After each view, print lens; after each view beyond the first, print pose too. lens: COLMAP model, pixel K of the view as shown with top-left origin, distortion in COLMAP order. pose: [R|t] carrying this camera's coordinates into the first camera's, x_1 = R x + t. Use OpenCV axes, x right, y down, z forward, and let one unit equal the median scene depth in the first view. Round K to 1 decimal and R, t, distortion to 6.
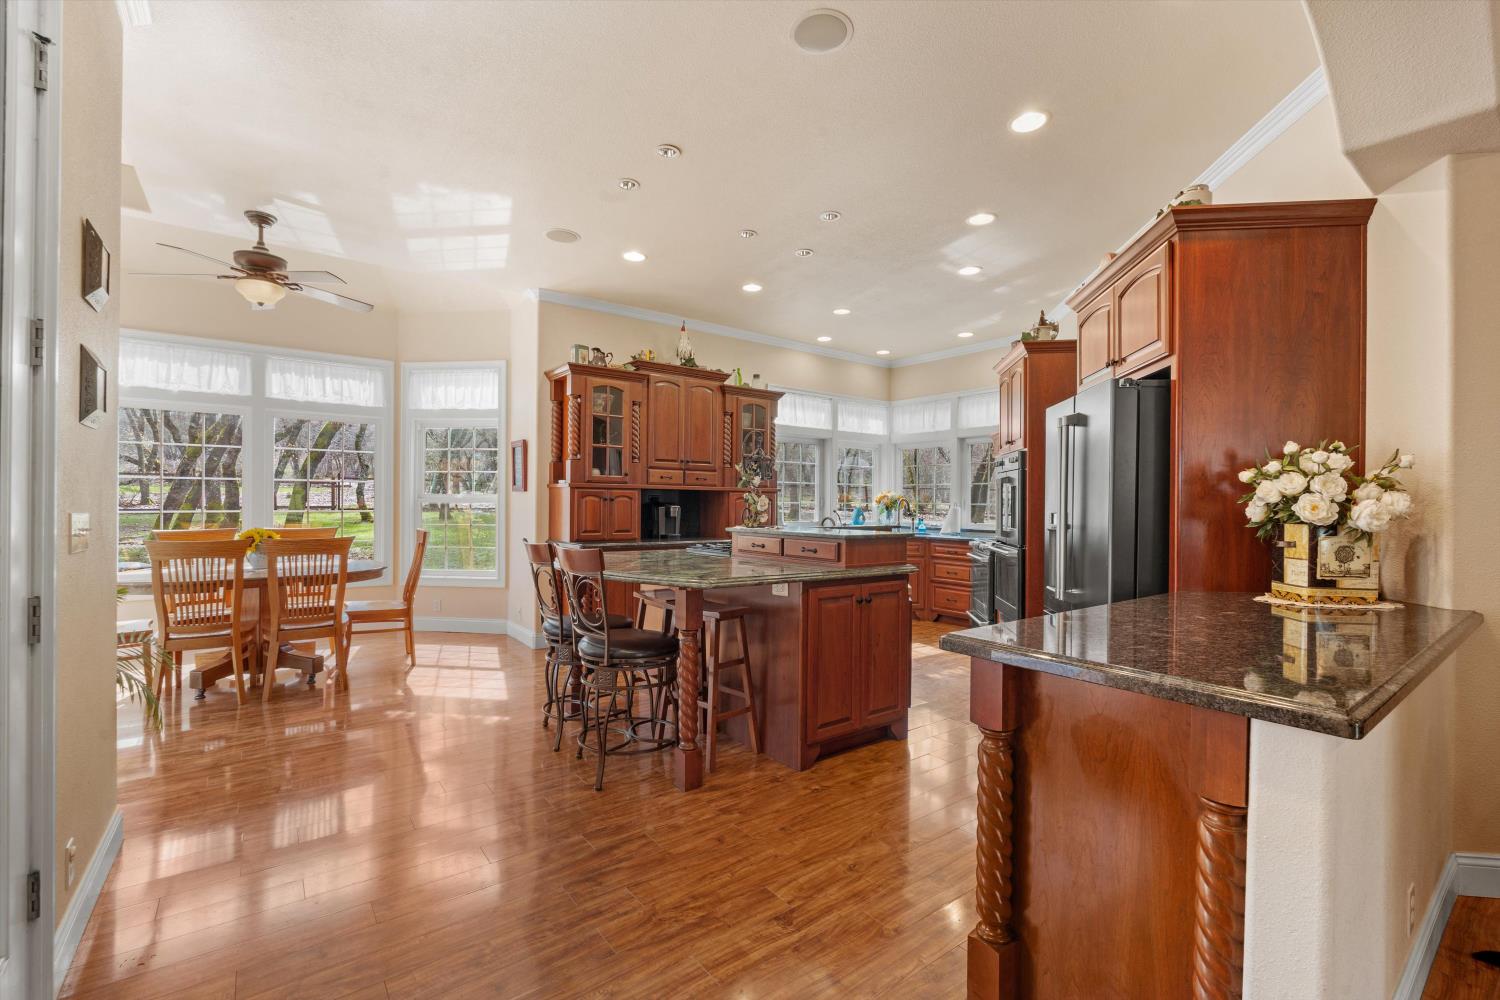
lens RADIAL K [[656.3, 0, 755.6], [0, 656.3, 499.0], [0, 0, 1]] dist [-0.002621, 0.001459]
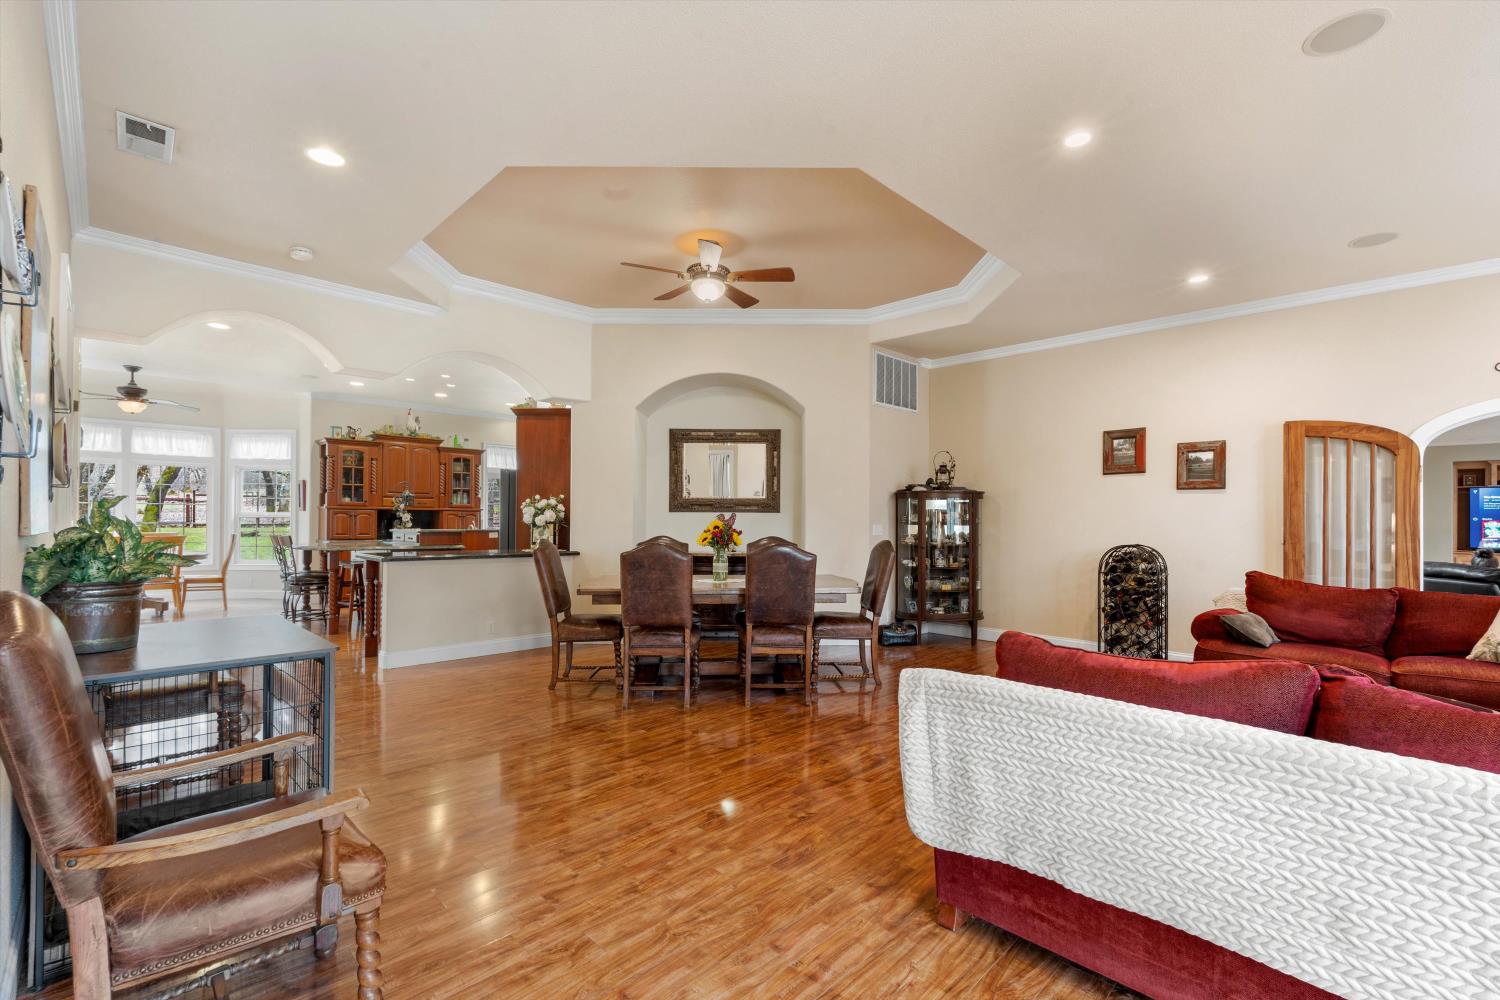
lens RADIAL K [[656.3, 0, 760.6], [0, 656.3, 510.1], [0, 0, 1]] dist [-0.002621, 0.001459]
pose [[0.989947, 0.000592, 0.141434, 0.684630], [0.000295, 0.999980, -0.006249, -0.002312], [-0.141435, 0.006228, 0.989928, -0.997721]]
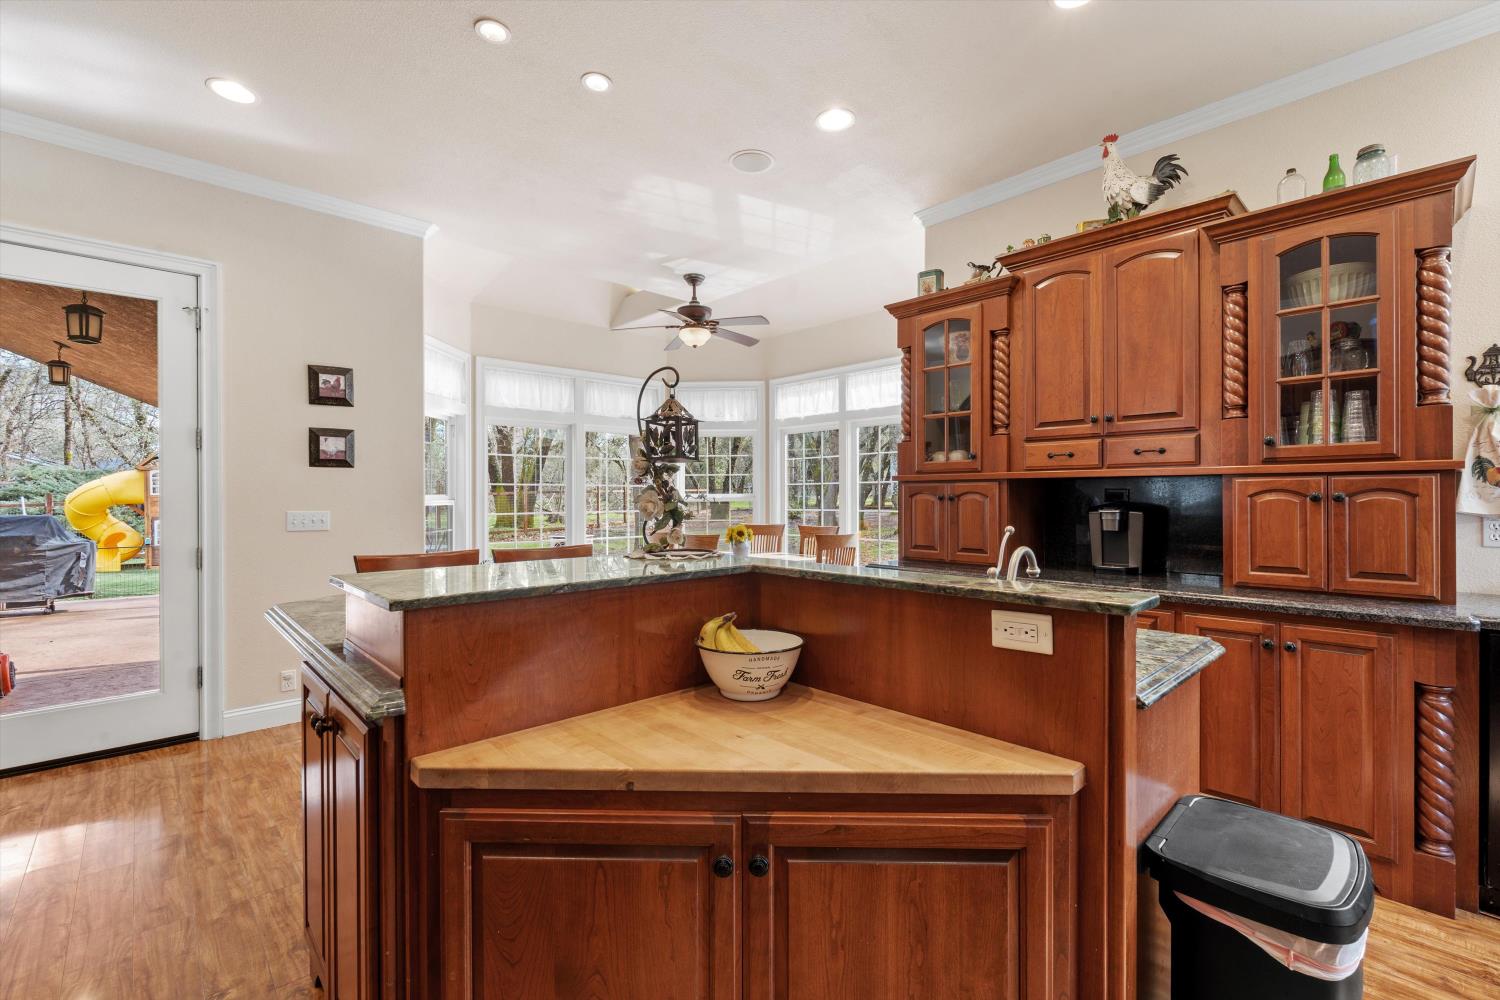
lens RADIAL K [[656.3, 0, 742.3], [0, 656.3, 491.4], [0, 0, 1]] dist [-0.002621, 0.001459]
pose [[0.089378, -0.018840, -0.995820, 0.446329], [0.003405, 0.999821, -0.018610, 0.005927], [0.995992, -0.001727, 0.089426, 0.856573]]
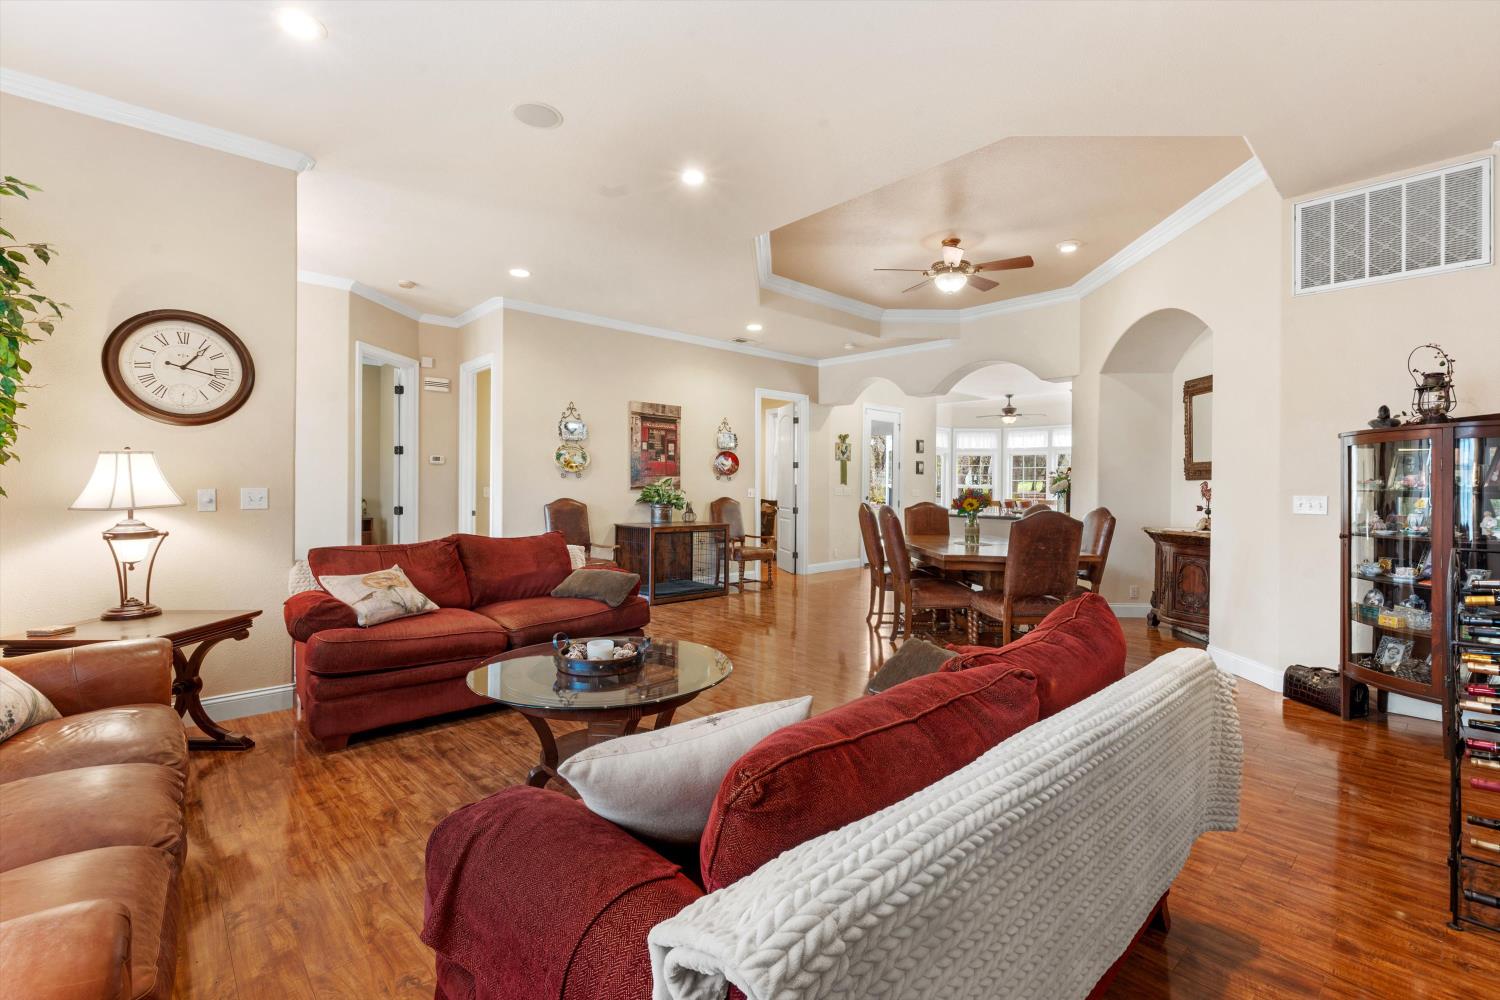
lens RADIAL K [[657.5, 0, 750.3], [0, 657.5, 490.9], [0, 0, 1]] dist [0.003776, 0.000342]
pose [[0.090182, 0.000807, -0.995925, 1.937894], [-0.010524, 0.999945, -0.000142, 0.026643], [0.995870, 0.010494, 0.090186, -0.424850]]
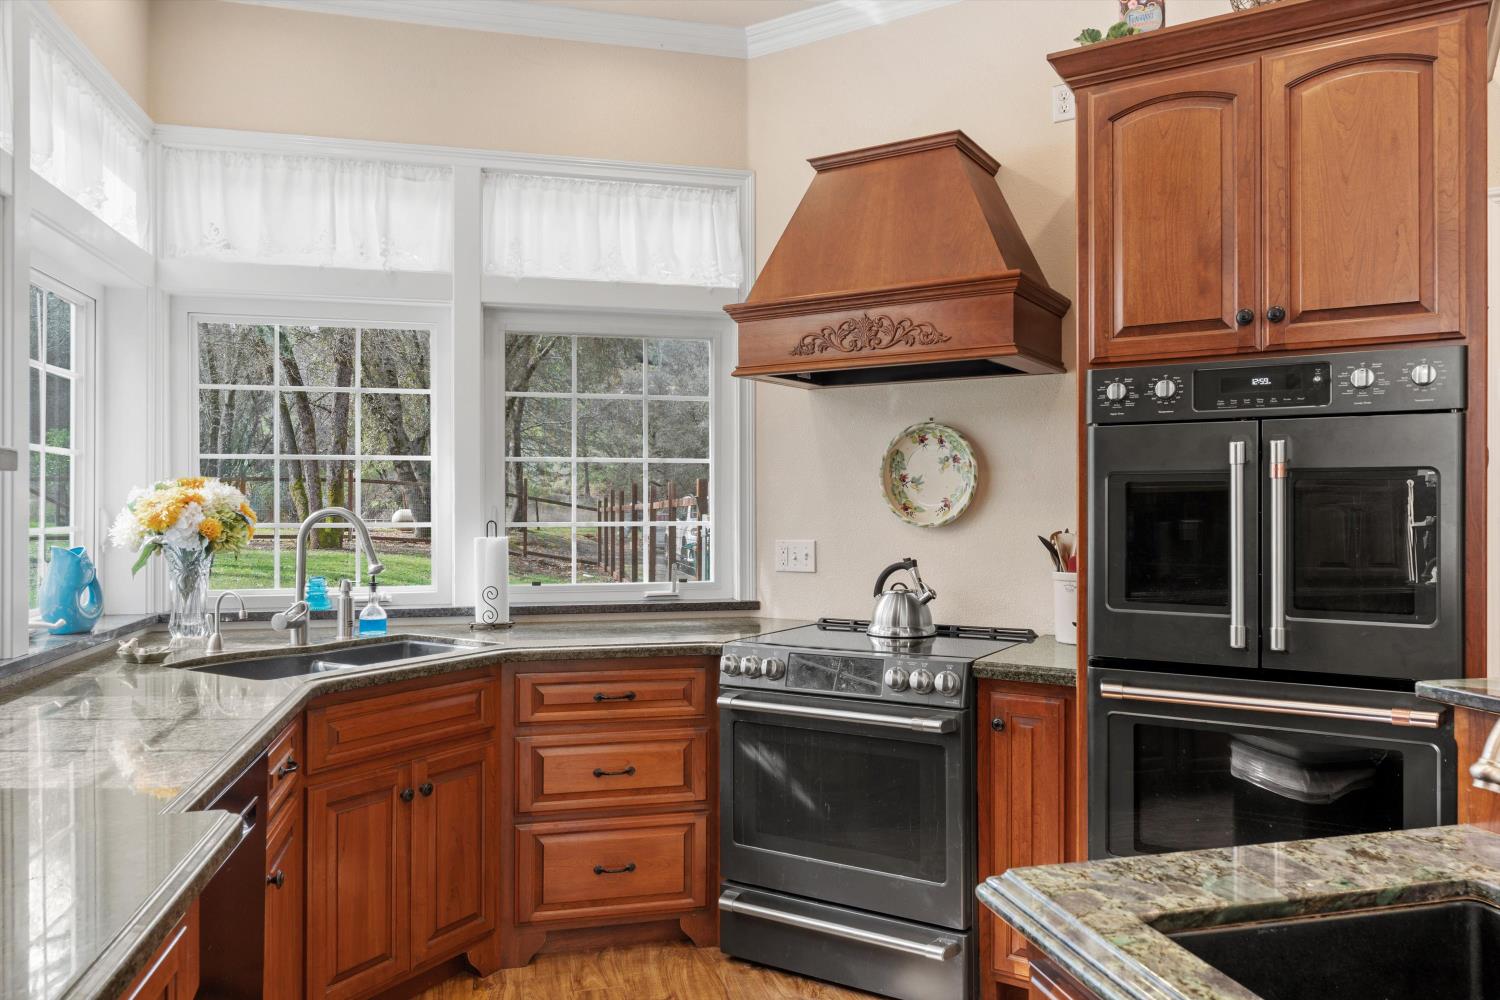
lens RADIAL K [[1037.3, 0, 760.1], [0, 1037.3, 500.2], [0, 0, 1]] dist [-0.007921, 0.010280]
pose [[0.392816, -0.007940, 0.919583, -0.123343], [0.000329, 0.999964, 0.008494, -0.011792], [-0.919617, -0.003034, 0.392804, 1.097642]]
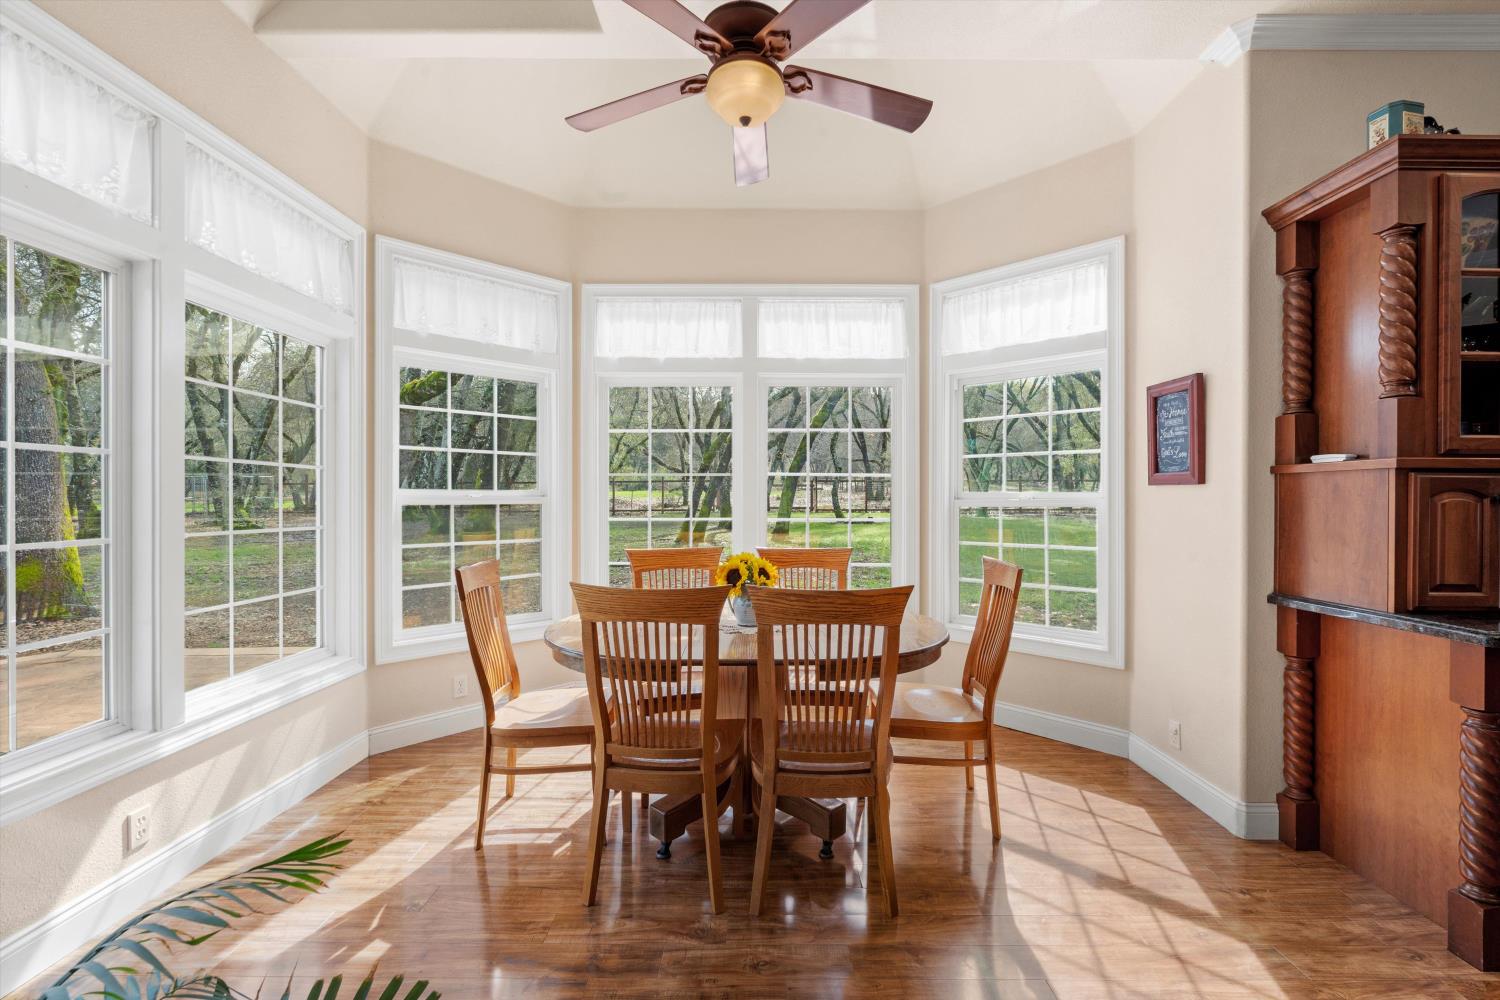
lens RADIAL K [[656.3, 0, 750.7], [0, 656.3, 501.5], [0, 0, 1]] dist [-0.002621, 0.001459]
pose [[0.790015, -0.002218, -0.613083, -0.382651], [0.003732, 0.999992, 0.001193, -0.001099], [0.613076, -0.003230, 0.790018, 0.521189]]
